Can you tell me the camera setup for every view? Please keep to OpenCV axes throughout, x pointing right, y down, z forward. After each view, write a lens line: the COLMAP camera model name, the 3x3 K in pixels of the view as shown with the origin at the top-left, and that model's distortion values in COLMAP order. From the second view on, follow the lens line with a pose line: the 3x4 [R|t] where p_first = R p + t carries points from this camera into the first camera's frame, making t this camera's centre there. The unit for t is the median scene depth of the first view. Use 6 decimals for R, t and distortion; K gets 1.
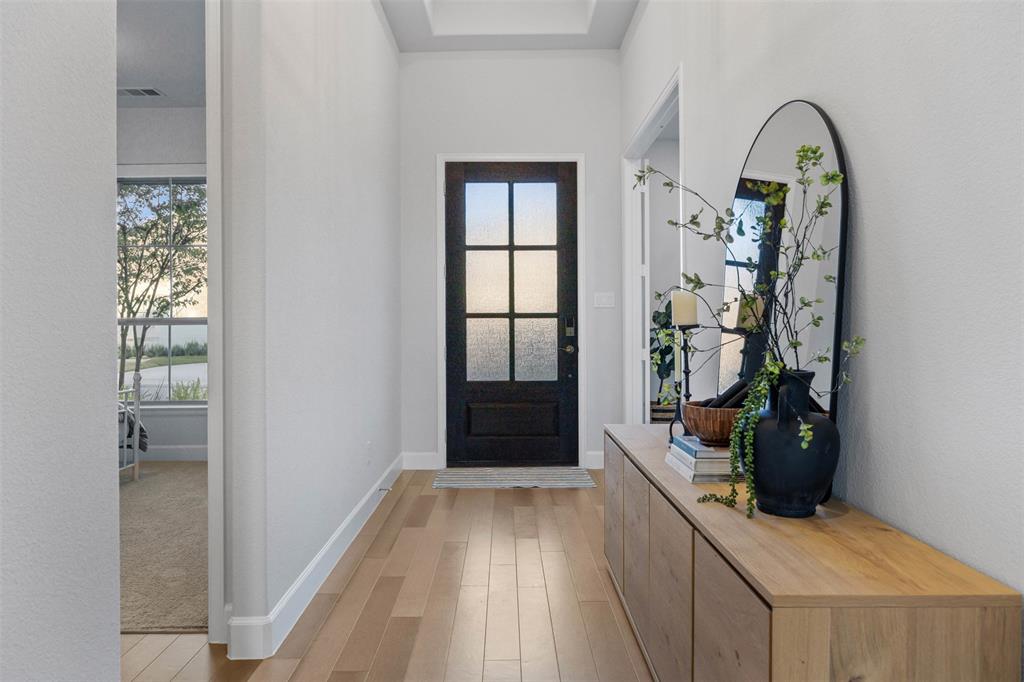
lens RADIAL K [[696.0, 0, 517.2], [0, 696.0, 336.7], [0, 0, 1]] dist [-0.027102, -0.000730]
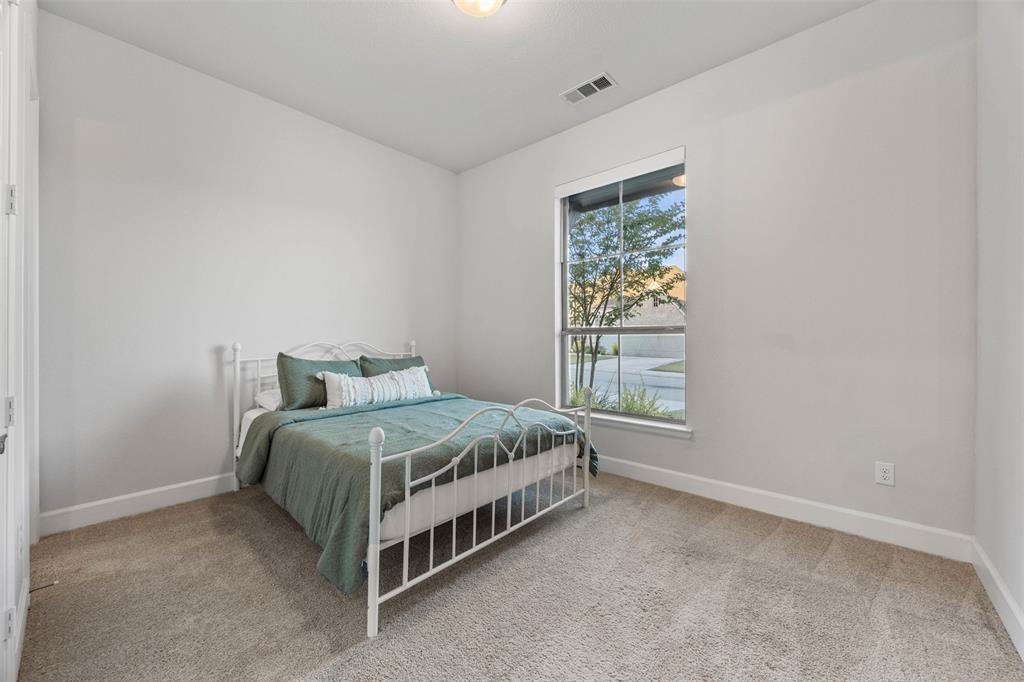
lens RADIAL K [[391.3, 0, 516.6], [0, 391.3, 339.0], [0, 0, 1]] dist [-0.001892, 0.000155]
pose [[0.764479, 0.009380, -0.644580, -0.205478], [-0.013047, 0.999914, -0.000923, -0.005367], [0.644516, 0.009115, 0.764536, 0.383370]]
